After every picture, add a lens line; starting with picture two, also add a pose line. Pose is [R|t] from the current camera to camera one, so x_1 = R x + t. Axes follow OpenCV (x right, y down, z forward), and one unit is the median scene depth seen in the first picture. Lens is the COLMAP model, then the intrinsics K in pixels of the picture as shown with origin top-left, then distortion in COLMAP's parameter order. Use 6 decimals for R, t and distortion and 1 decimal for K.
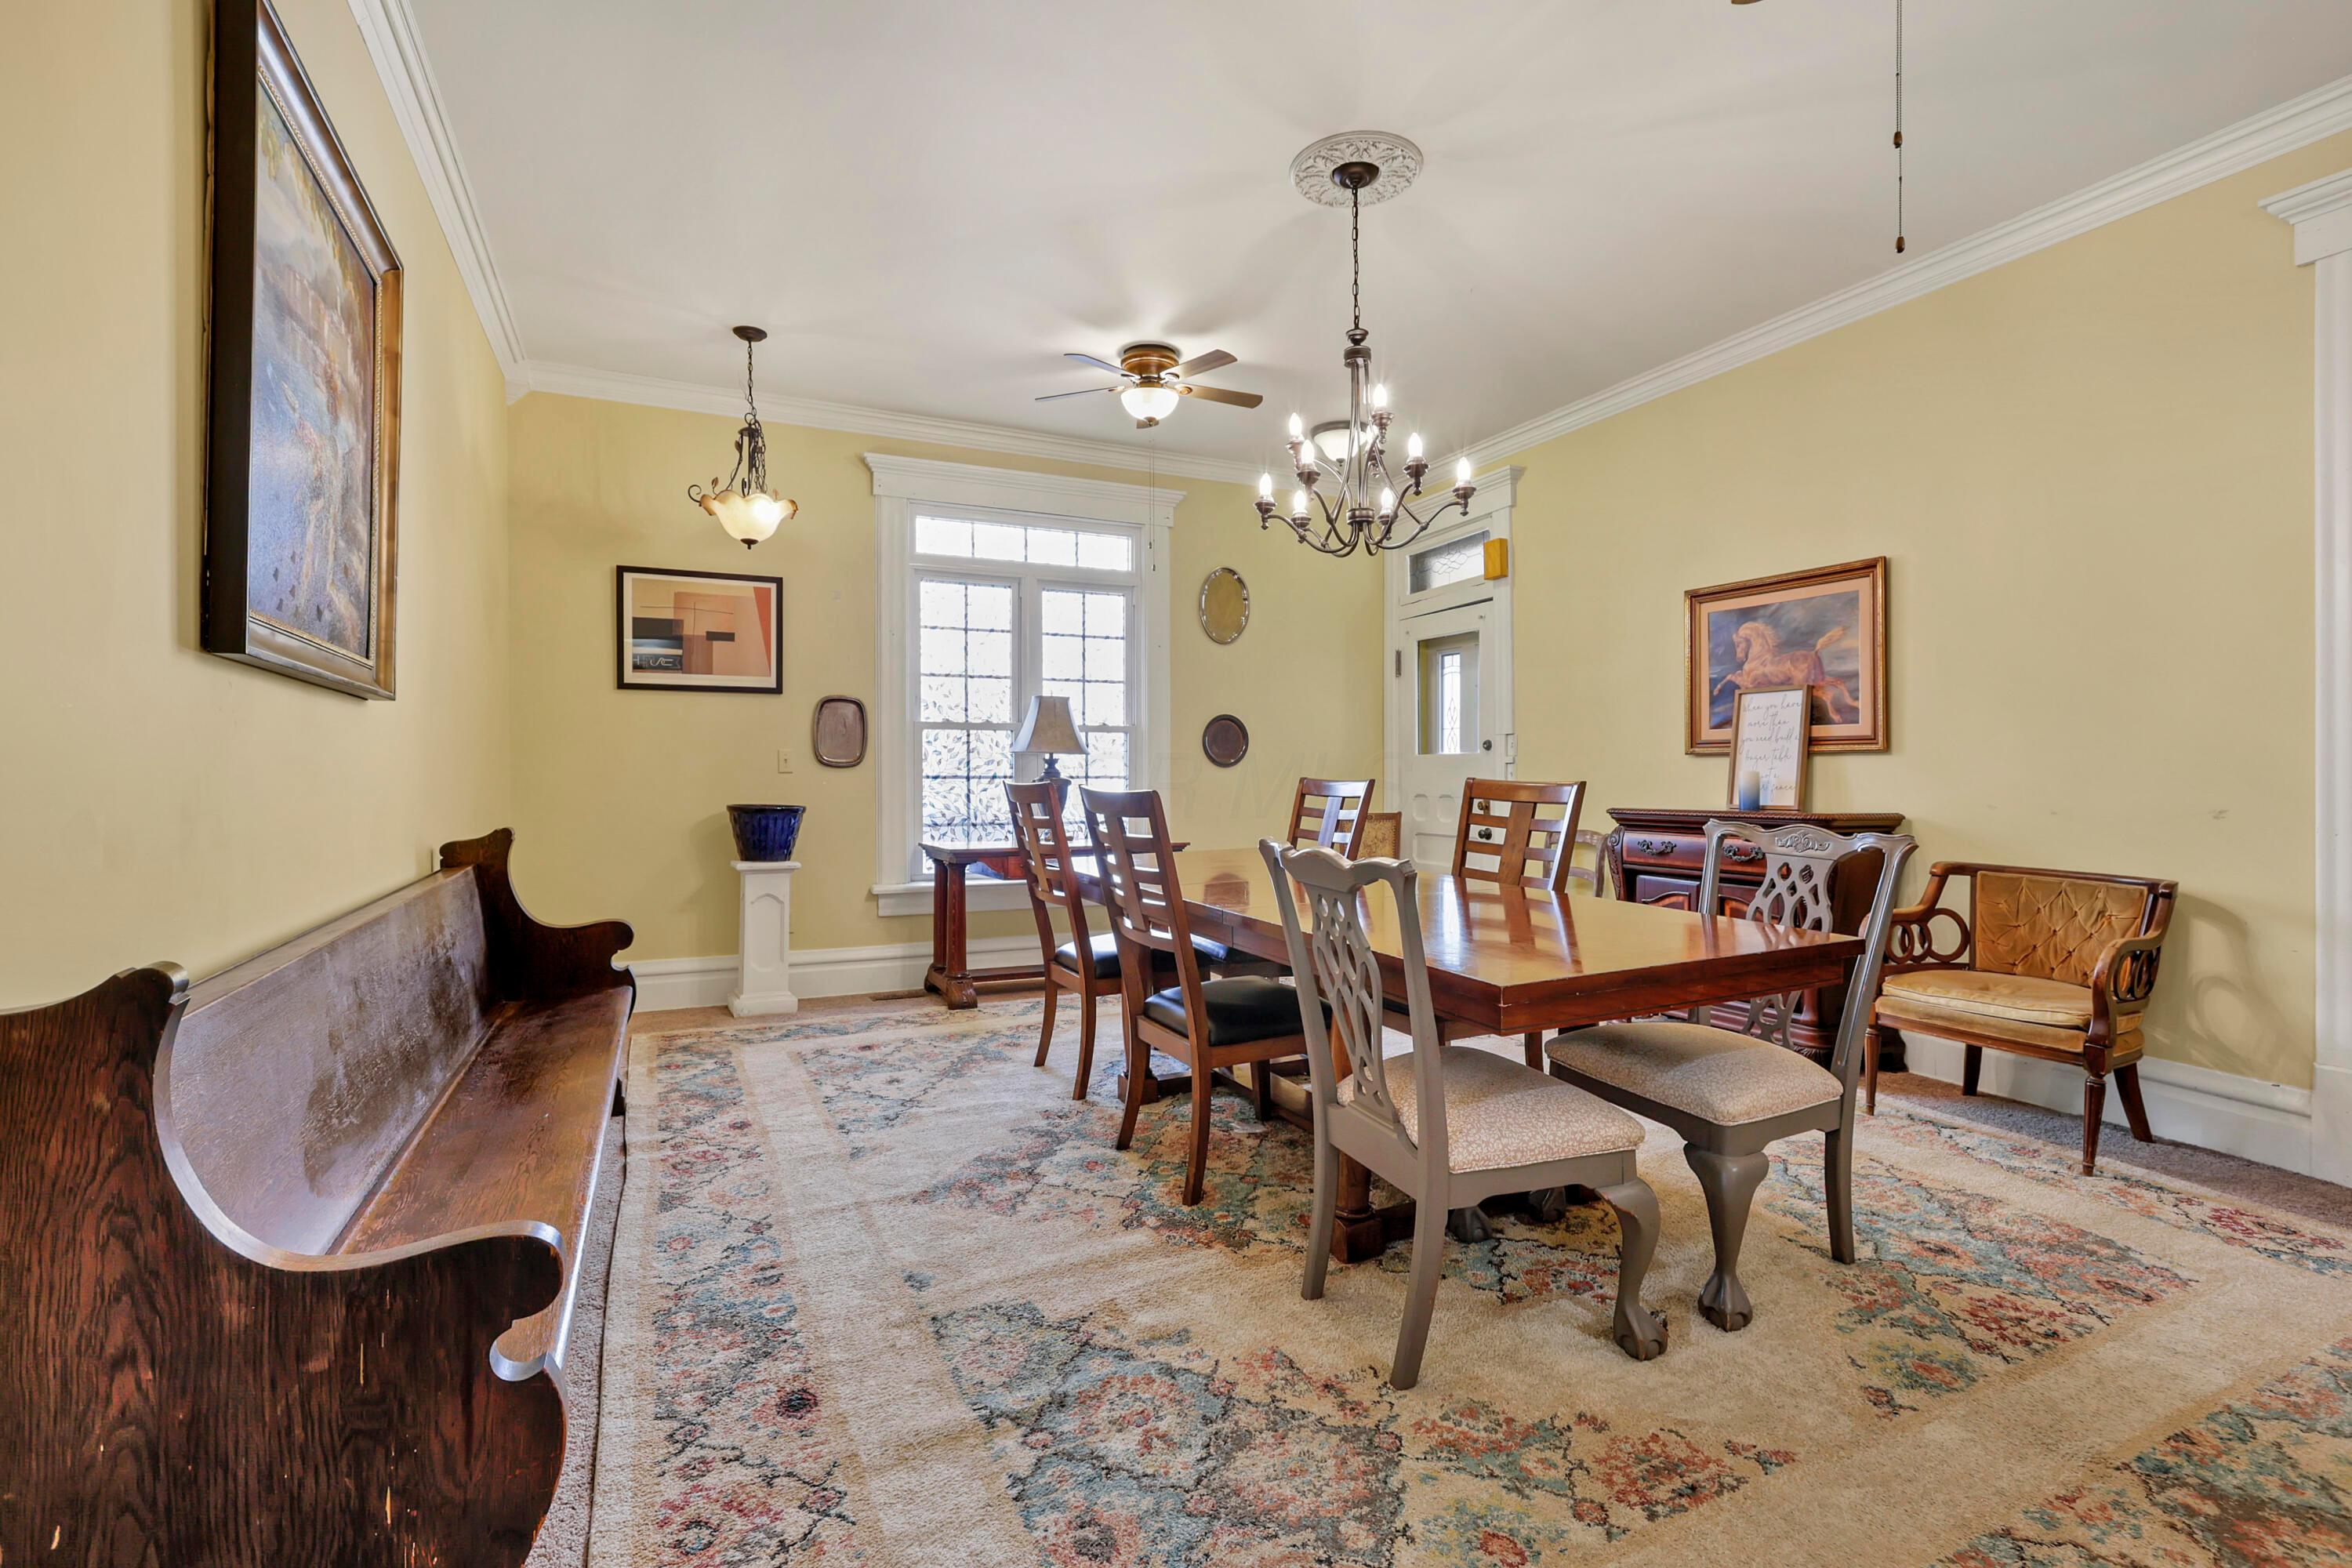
lens RADIAL K [[1070.5, 0, 1166.7], [0, 1070.5, 776.8], [0, 0, 1]] dist [-0.000807, 0.000766]
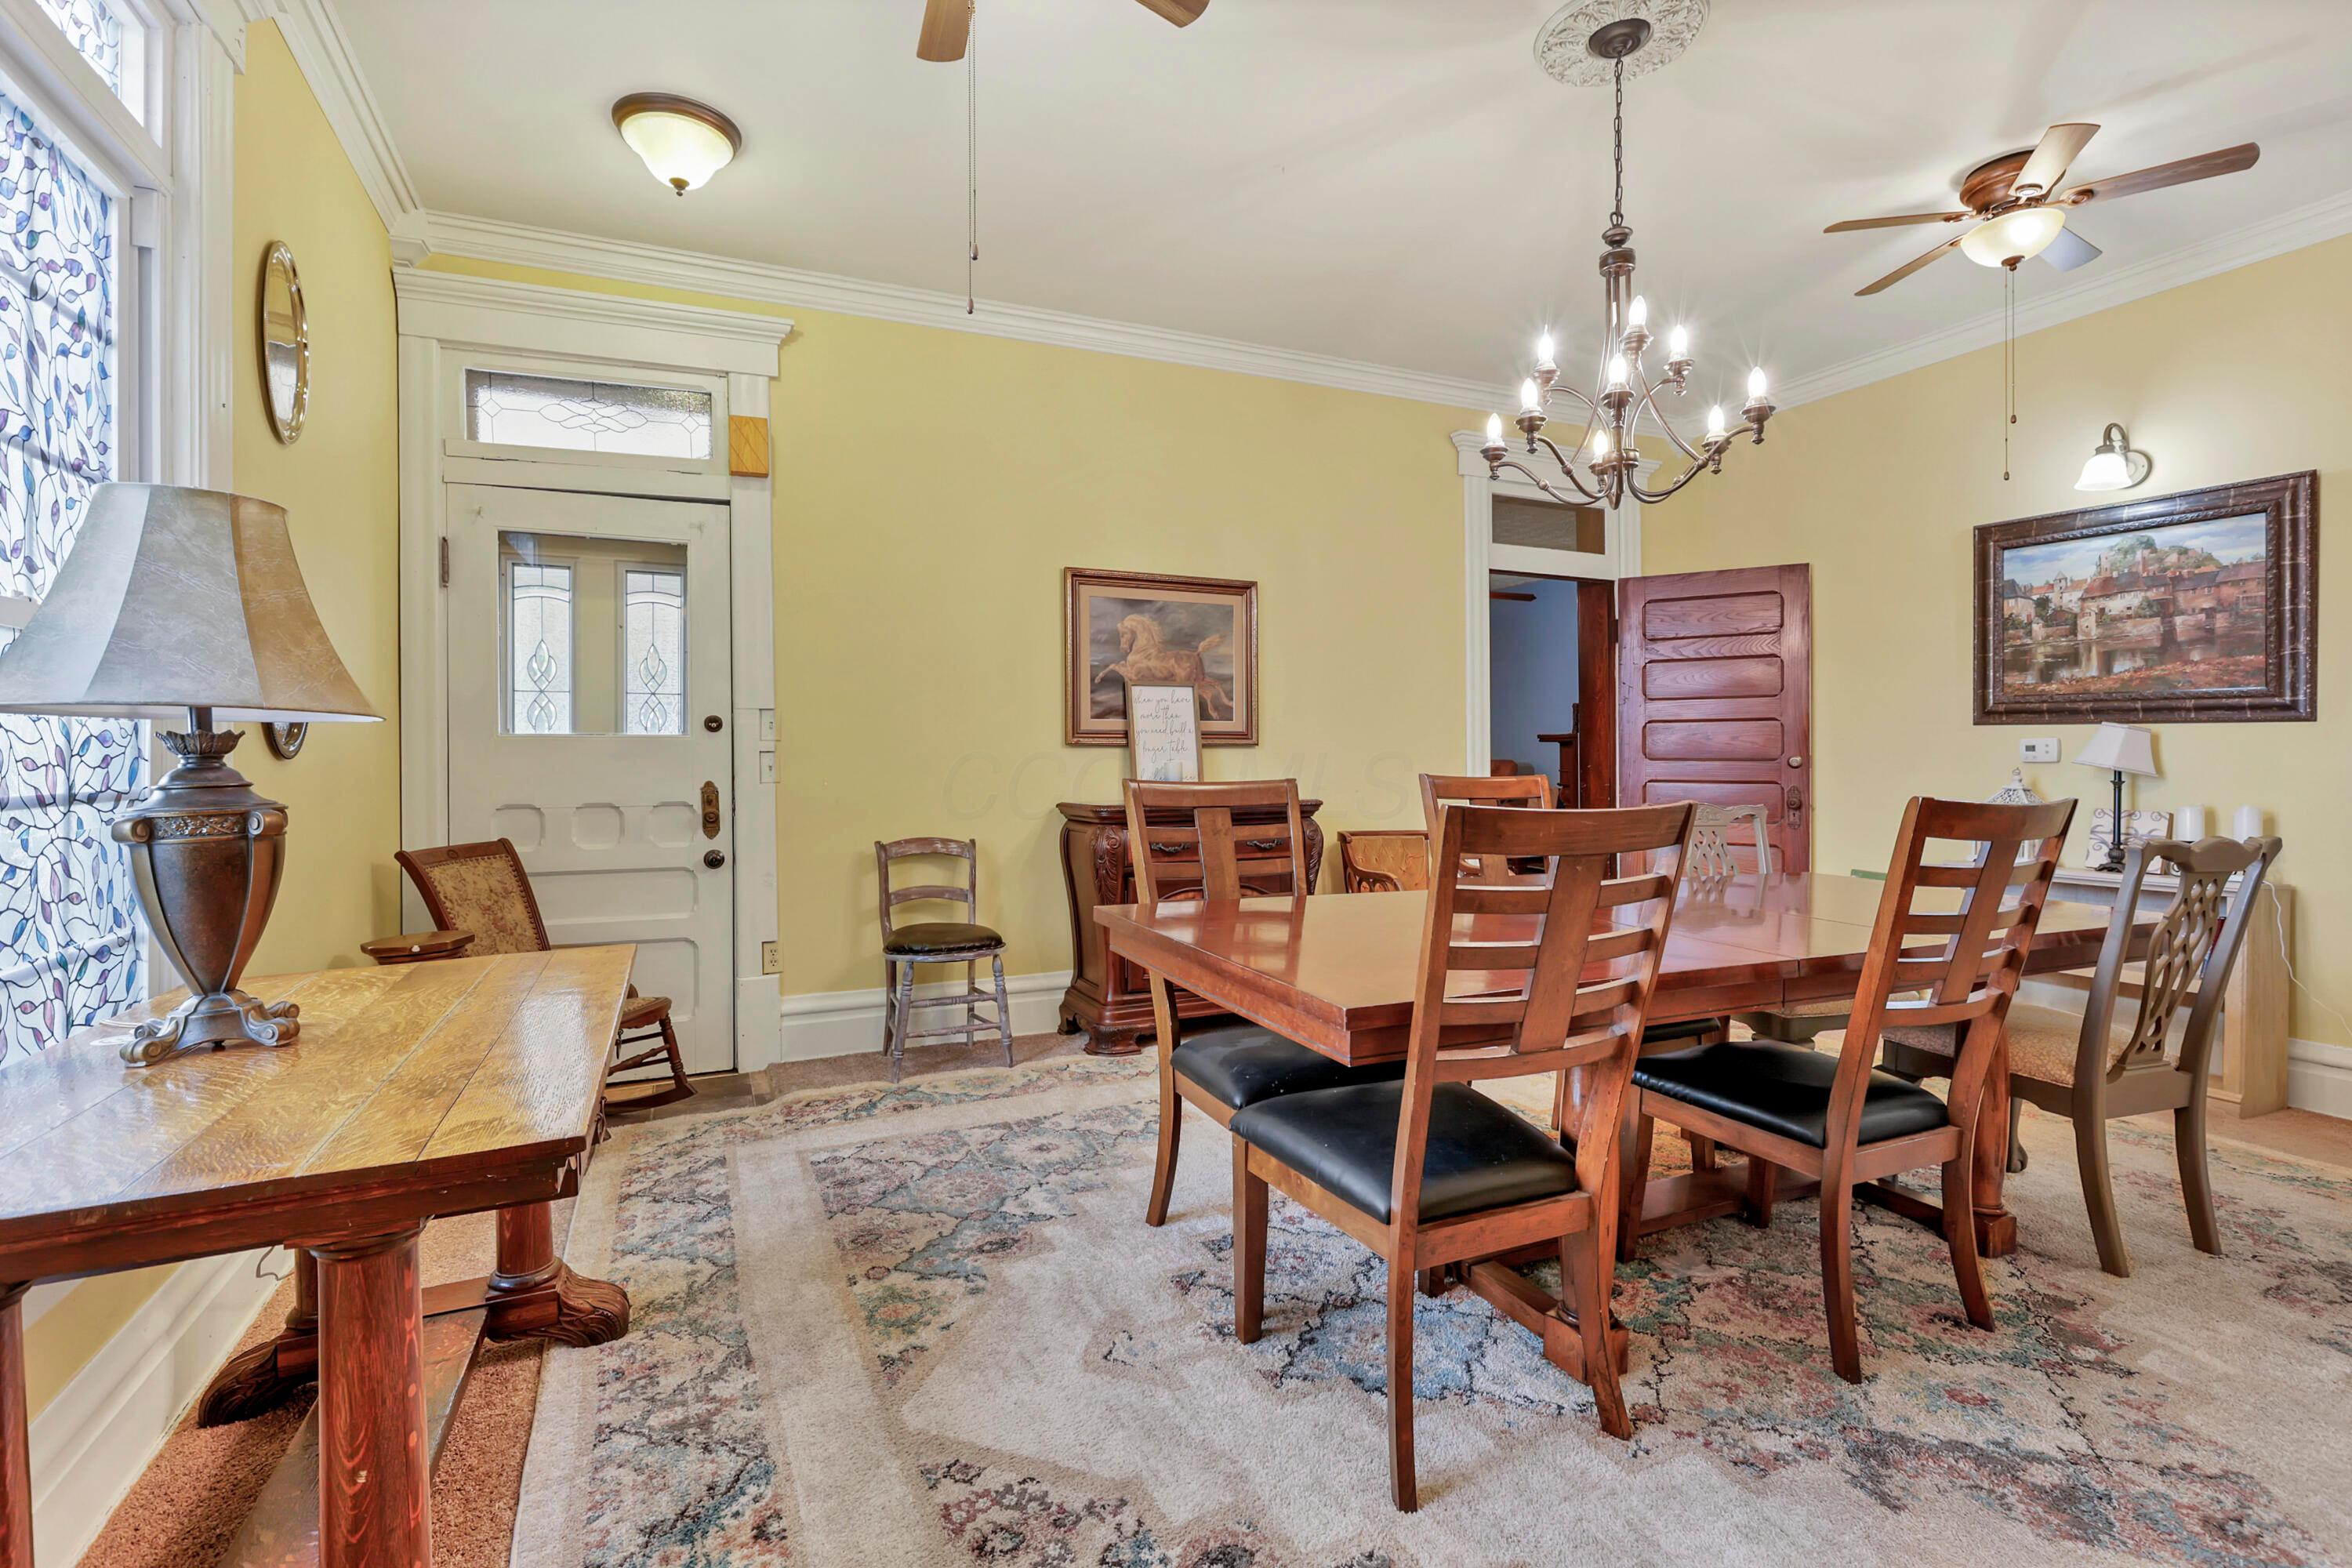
lens RADIAL K [[1070.5, 0, 1160.3], [0, 1070.5, 760.7], [0, 0, 1]] dist [-0.000807, 0.000766]
pose [[0.021615, -0.003410, 0.999761, -0.483232], [0.006069, 0.999976, 0.003279, -0.010481], [-0.999748, 0.005996, 0.021635, 0.999286]]
